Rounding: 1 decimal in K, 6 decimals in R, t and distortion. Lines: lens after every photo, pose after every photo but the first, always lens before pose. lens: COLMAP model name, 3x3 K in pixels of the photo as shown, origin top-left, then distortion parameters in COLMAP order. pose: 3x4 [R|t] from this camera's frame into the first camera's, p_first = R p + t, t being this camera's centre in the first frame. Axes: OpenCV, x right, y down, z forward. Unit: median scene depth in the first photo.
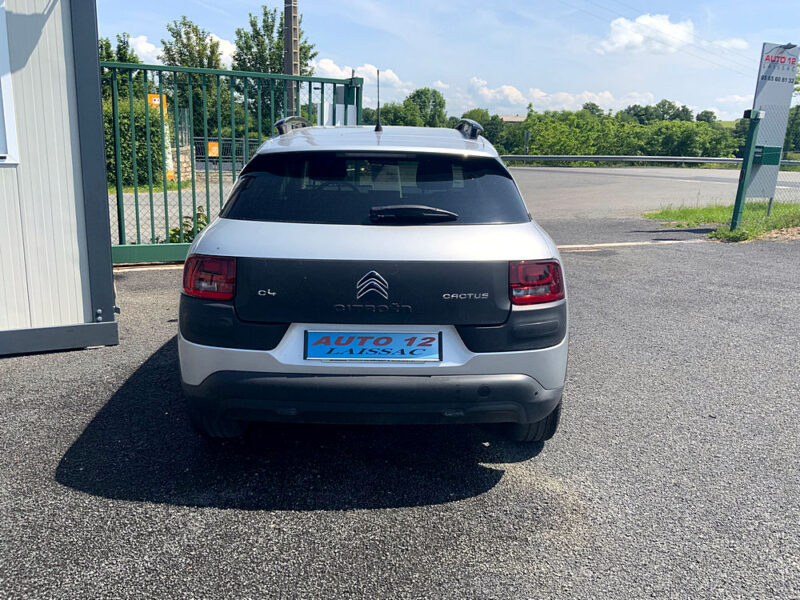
lens RADIAL K [[718.3, 0, 400.0], [0, 718.3, 300.0], [0, 0, 1]] dist [-0.035161, -0.016496]
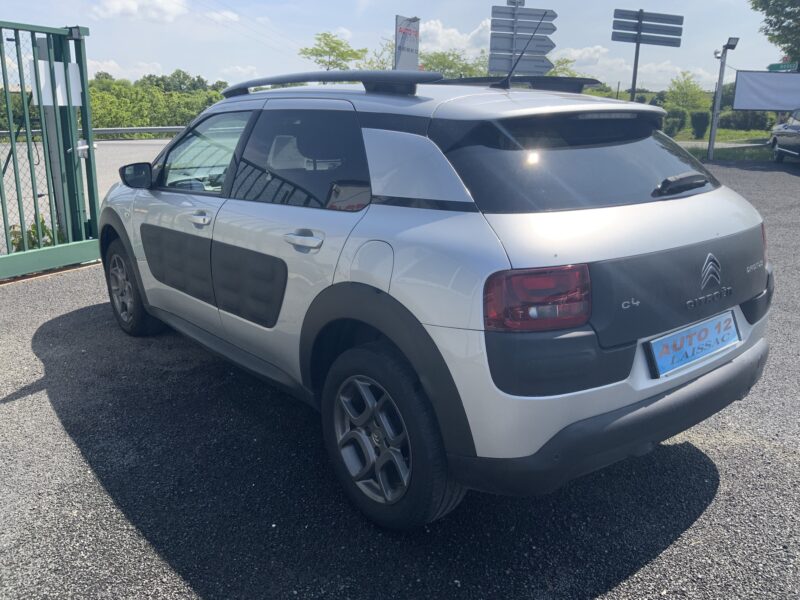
lens RADIAL K [[689.3, 0, 400.0], [0, 689.3, 300.0], [0, 0, 1]] dist [0.005583, -0.016067]
pose [[0.761881, -0.182766, 0.621397, -0.104990], [0.153758, 0.982975, 0.100596, -0.015839], [-0.629203, 0.018903, 0.777011, 0.076929]]
